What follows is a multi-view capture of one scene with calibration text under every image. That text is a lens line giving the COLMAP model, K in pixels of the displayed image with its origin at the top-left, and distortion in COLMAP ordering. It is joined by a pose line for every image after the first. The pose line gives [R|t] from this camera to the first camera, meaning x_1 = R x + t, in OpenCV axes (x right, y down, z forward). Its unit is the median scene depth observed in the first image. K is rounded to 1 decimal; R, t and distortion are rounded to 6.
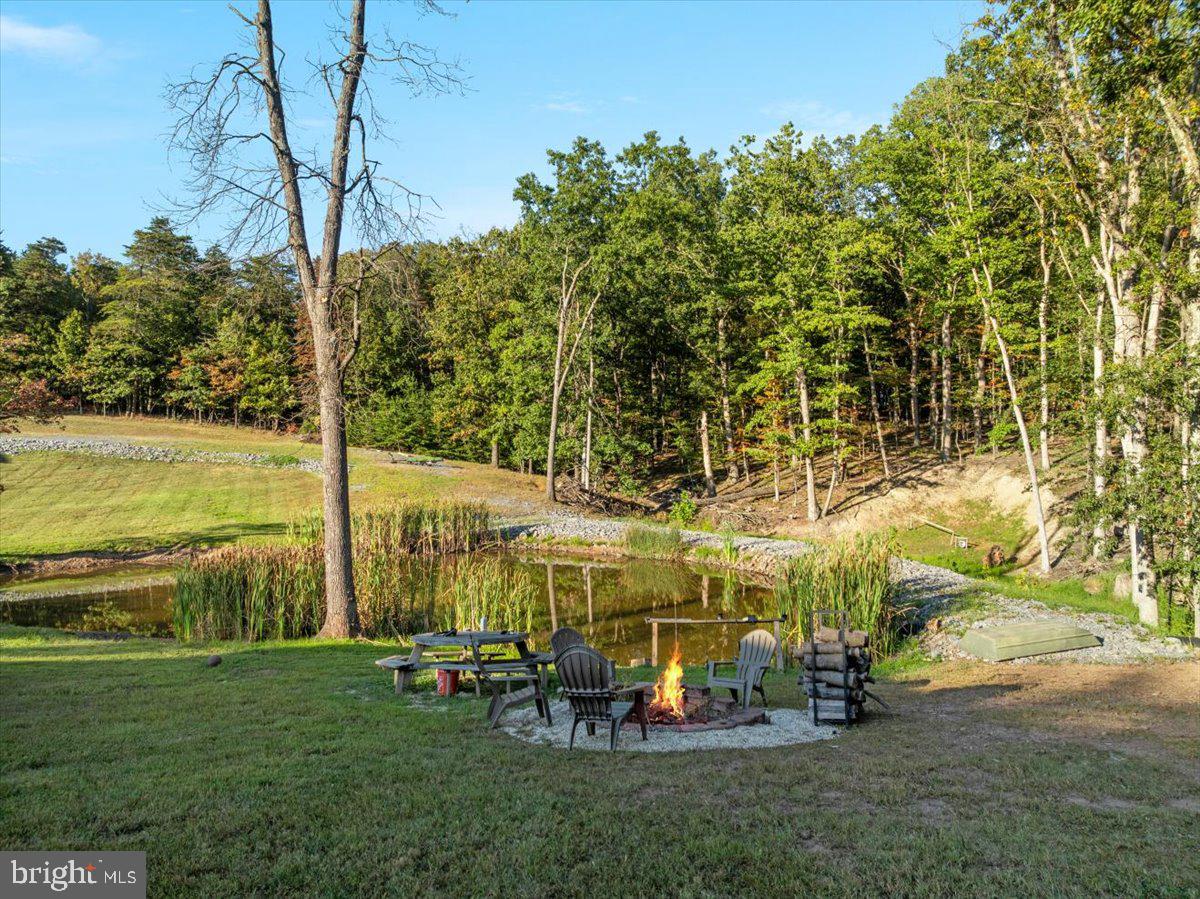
lens RADIAL K [[872.4, 0, 602.2], [0, 872.4, 403.6], [0, 0, 1]] dist [-0.032171, 0.001341]
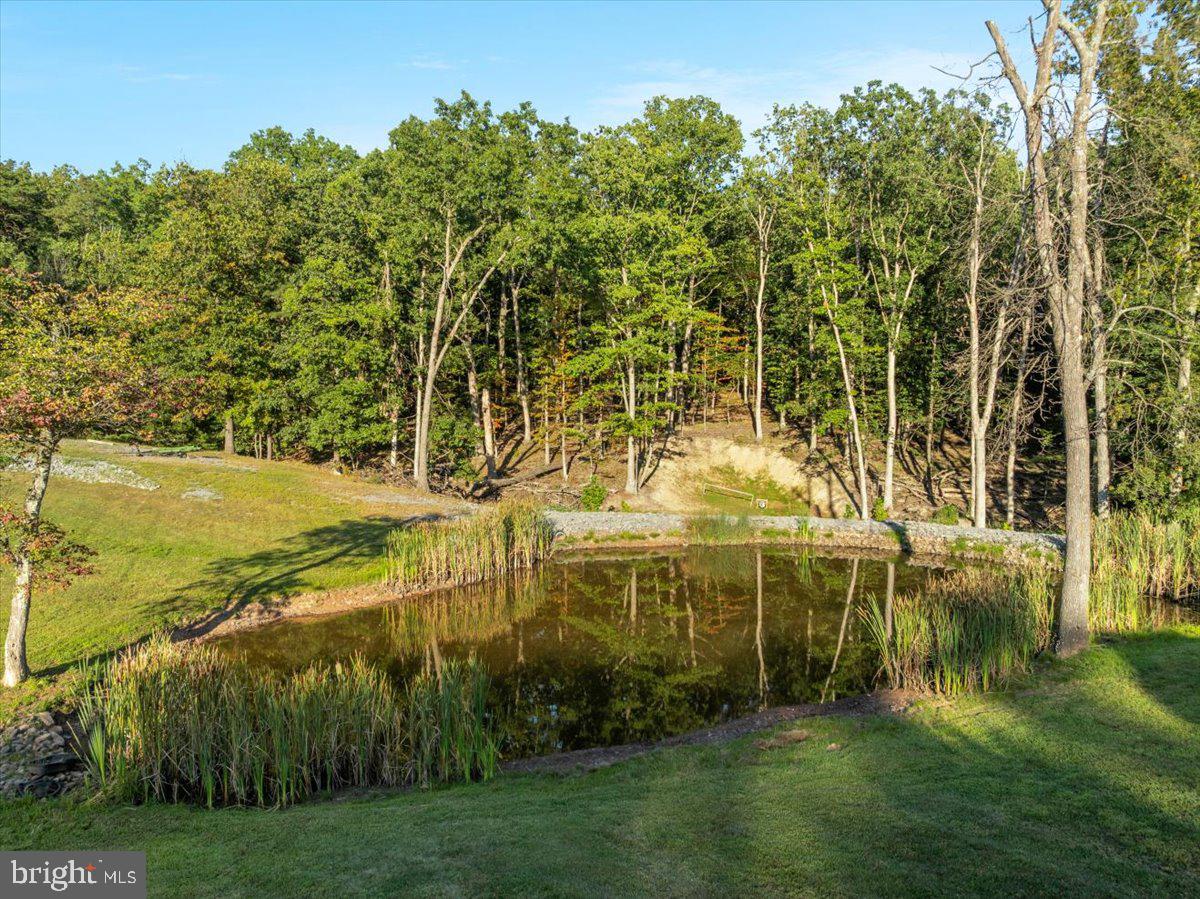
lens RADIAL K [[872.4, 0, 602.2], [0, 872.4, 403.6], [0, 0, 1]] dist [-0.032171, 0.001341]
pose [[0.753218, -0.002436, 0.657766, -0.358974], [-0.029231, 0.998881, 0.037171, -0.012909], [-0.657121, -0.047225, 0.752304, 0.146193]]
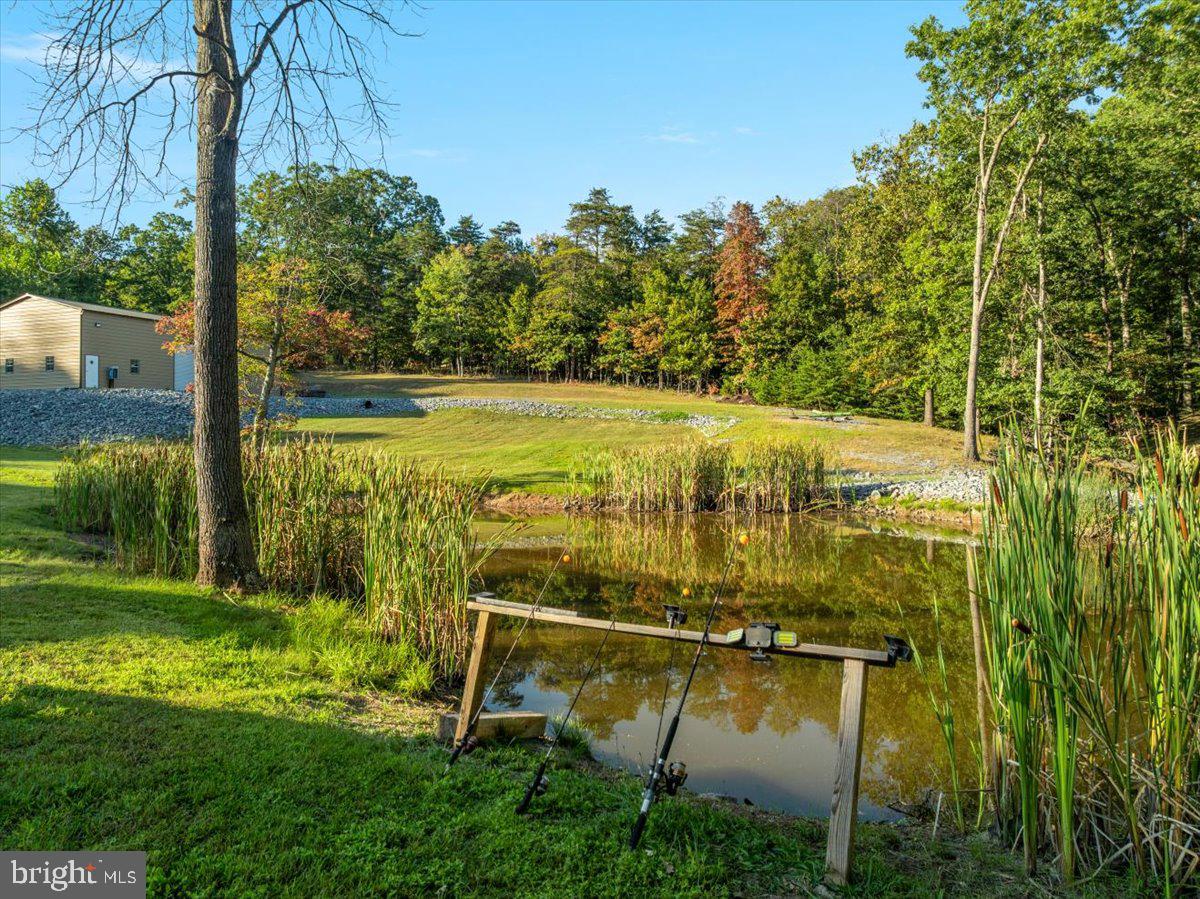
lens RADIAL K [[872.4, 0, 602.2], [0, 872.4, 403.6], [0, 0, 1]] dist [-0.032171, 0.001341]
pose [[0.828542, -0.022000, -0.559495, 0.065203], [0.027466, 0.999622, 0.001367, 0.039603], [0.559253, -0.016500, 0.828833, 0.167995]]
